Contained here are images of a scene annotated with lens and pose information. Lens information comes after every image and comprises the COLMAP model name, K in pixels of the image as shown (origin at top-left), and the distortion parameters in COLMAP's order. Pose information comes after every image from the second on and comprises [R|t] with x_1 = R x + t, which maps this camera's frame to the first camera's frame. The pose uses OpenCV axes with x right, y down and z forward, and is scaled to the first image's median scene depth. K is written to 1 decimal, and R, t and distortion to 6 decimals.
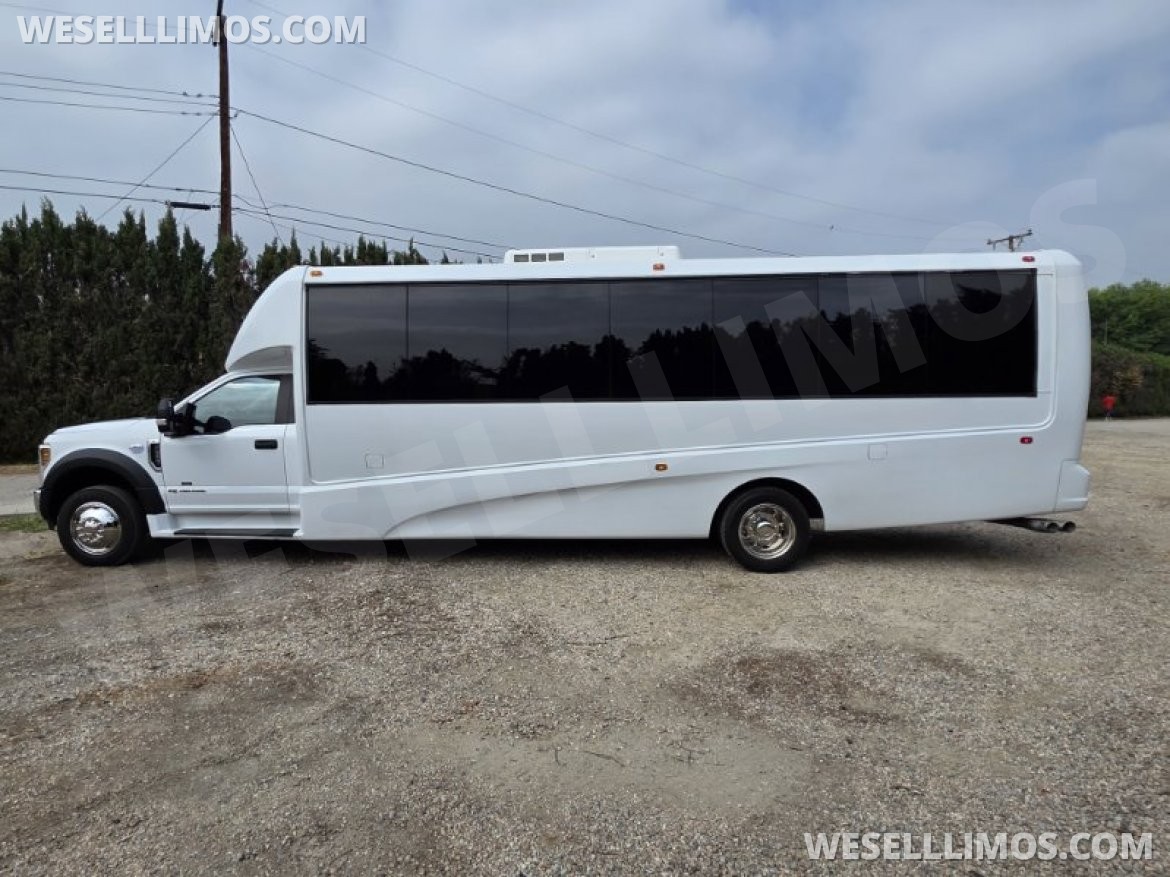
lens RADIAL K [[769.0, 0, 578.7], [0, 769.0, 440.9], [0, 0, 1]] dist [0.004633, -0.003815]
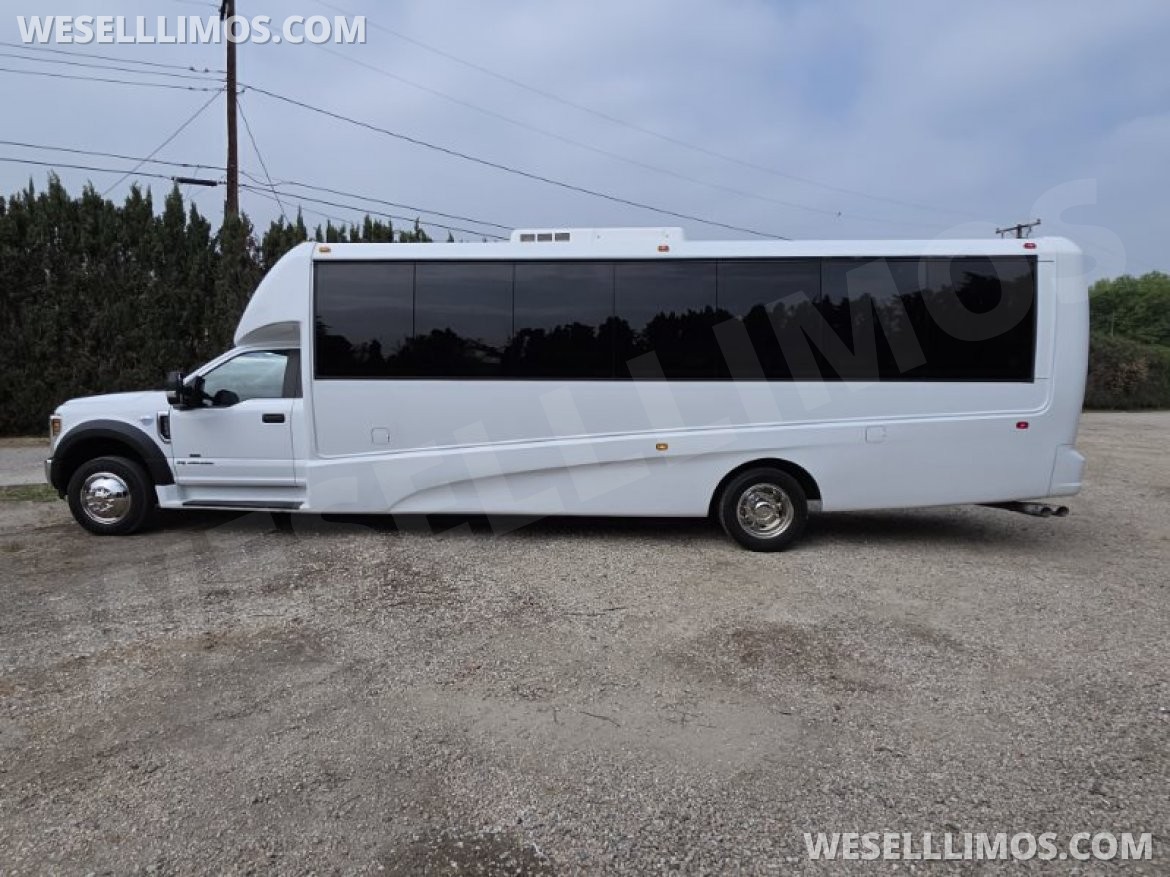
lens RADIAL K [[770.8, 0, 579.5], [0, 770.8, 441.3], [0, 0, 1]] dist [0.003205, -0.001506]
pose [[0.999873, 0.015755, -0.002255, 0.000368], [-0.015706, 0.999674, 0.020113, 0.008539], [0.002571, -0.020075, 0.999795, -0.018106]]
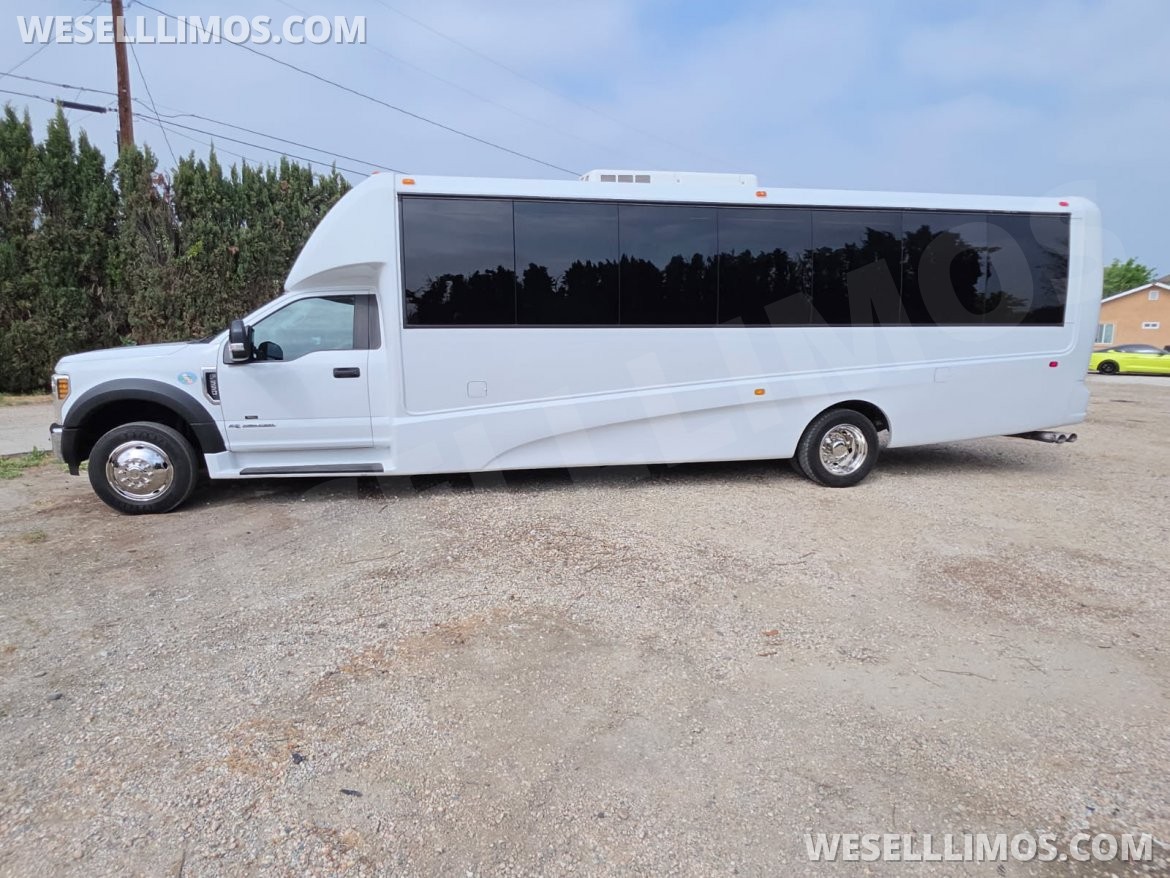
lens RADIAL K [[696.3, 0, 585.0], [0, 696.3, 439.0], [0, 0, 1]] dist [0.000555, -0.000924]
pose [[0.972017, -0.028351, 0.233194, -0.341340], [0.006434, 0.995531, 0.094215, 0.007399], [-0.234823, -0.090078, 0.967855, 0.135453]]
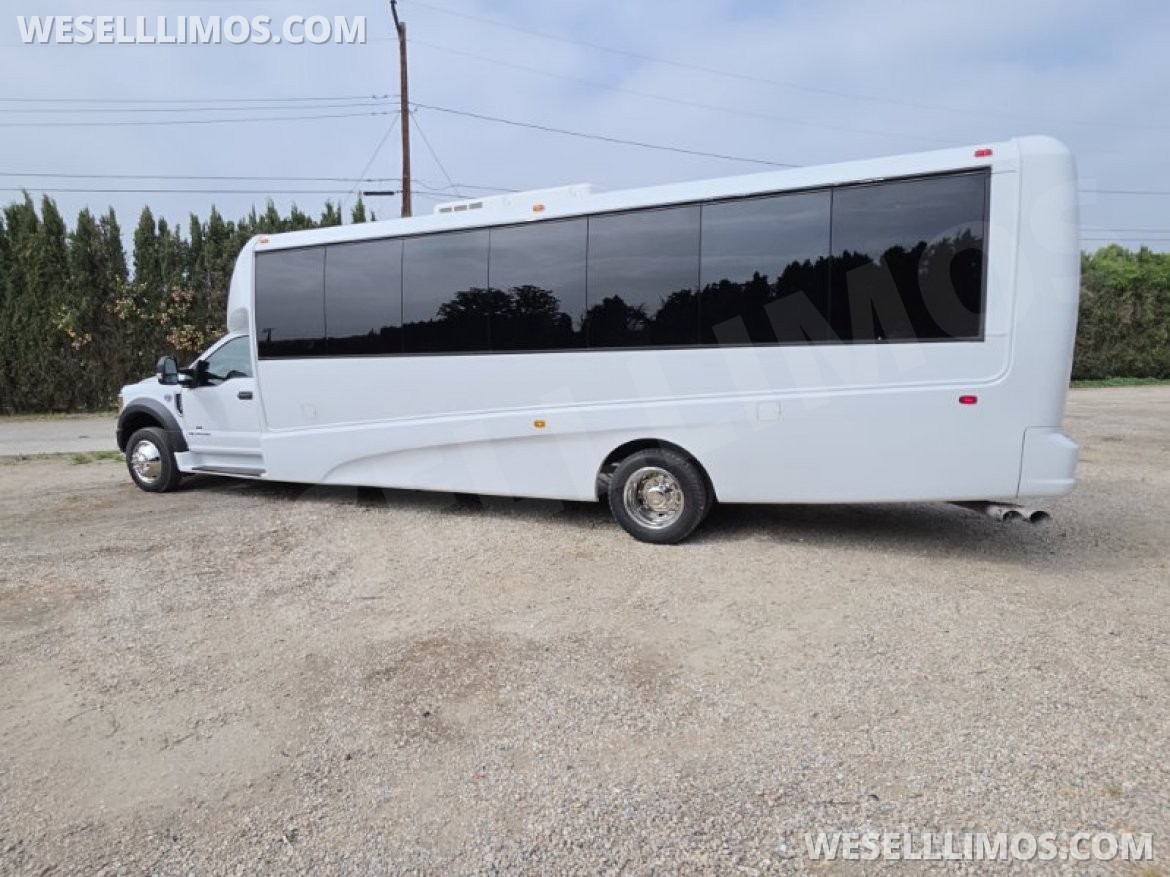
lens RADIAL K [[696.3, 0, 585.0], [0, 696.3, 438.5], [0, 0, 1]] dist [0.000555, -0.000924]
pose [[0.933387, 0.031729, -0.357466, 0.461201], [-0.008341, 0.997733, 0.066779, -0.005235], [0.358774, -0.059349, 0.931536, 0.218778]]
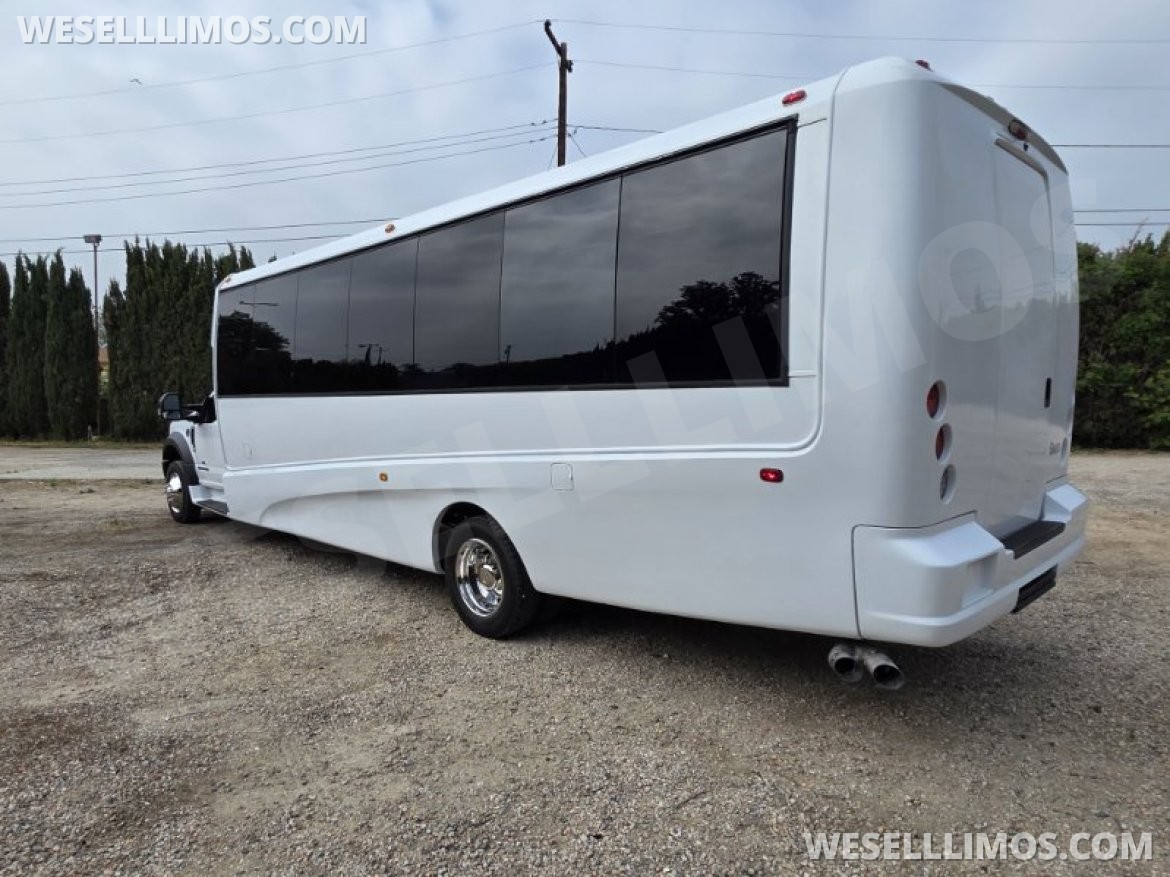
lens RADIAL K [[746.9, 0, 584.5], [0, 746.9, 436.3], [0, 0, 1]] dist [-0.001410, -0.001065]
pose [[0.742809, 0.035186, -0.668579, 0.783719], [-0.023310, 0.999372, 0.026696, -0.034386], [0.669098, -0.004246, 0.743162, 0.550482]]
